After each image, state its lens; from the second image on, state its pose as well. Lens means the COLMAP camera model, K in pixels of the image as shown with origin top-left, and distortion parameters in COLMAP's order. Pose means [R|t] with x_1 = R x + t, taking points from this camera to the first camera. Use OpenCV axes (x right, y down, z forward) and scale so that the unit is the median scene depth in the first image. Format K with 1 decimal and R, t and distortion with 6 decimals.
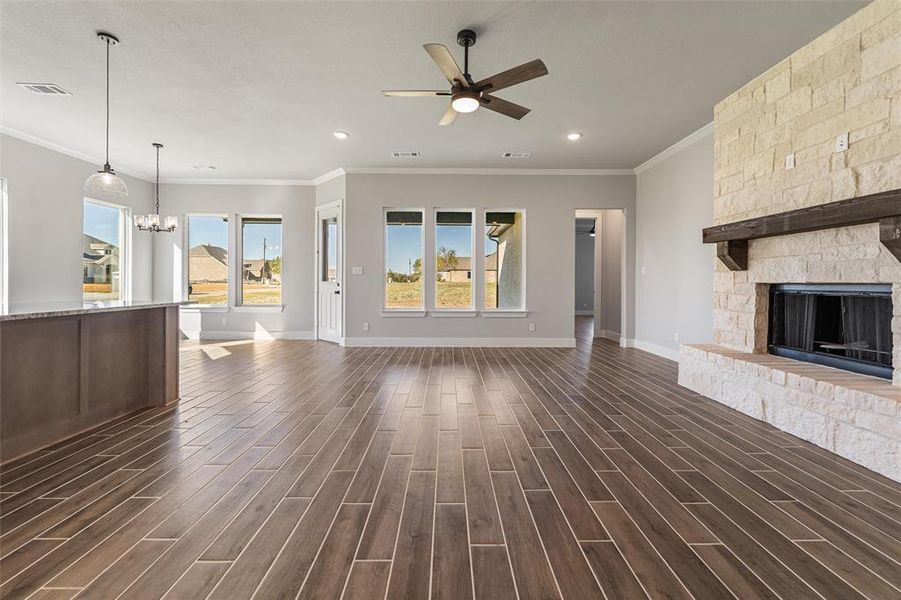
lens RADIAL K [[372.0, 0, 449.2], [0, 372.0, 284.6], [0, 0, 1]] dist [-0.004648, -0.000428]
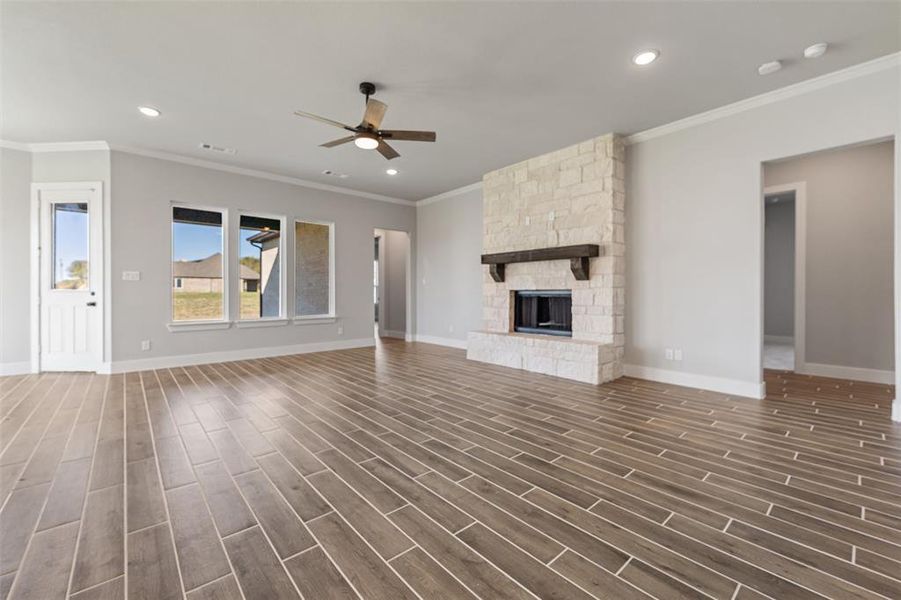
lens RADIAL K [[369.6, 0, 449.4], [0, 369.6, 294.9], [0, 0, 1]] dist [-0.000678, -0.000128]
pose [[0.758259, -0.008122, 0.651902, -0.469625], [0.007293, 0.999966, 0.003977, 0.009618], [-0.651912, 0.001739, 0.758292, -0.080973]]
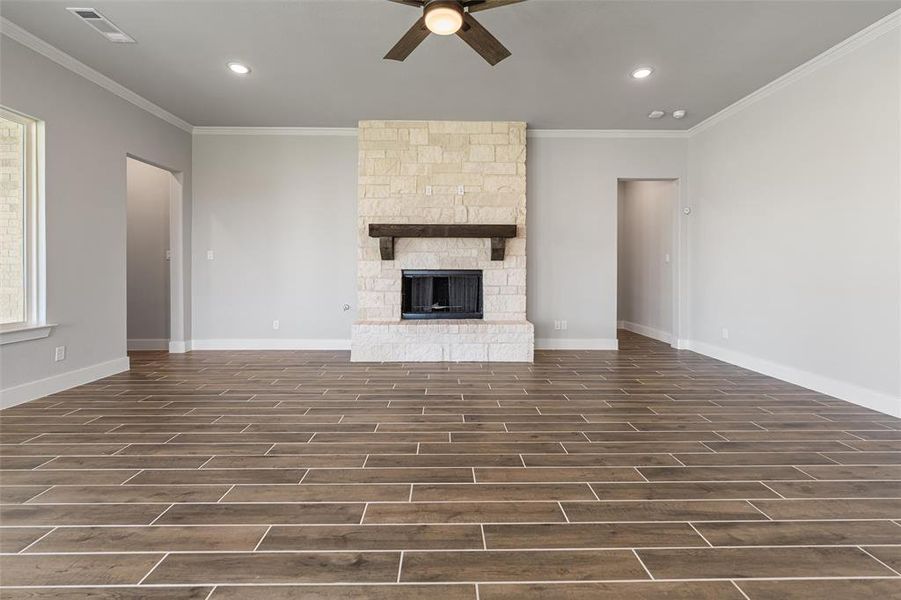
lens RADIAL K [[376.2, 0, 449.5], [0, 376.2, 273.5], [0, 0, 1]] dist [-0.001489, -0.000244]
pose [[-0.004932, -0.011878, 0.999917, -0.592455], [0.004701, 0.999918, 0.011901, -0.005513], [-0.999977, 0.004759, -0.004876, 0.854651]]
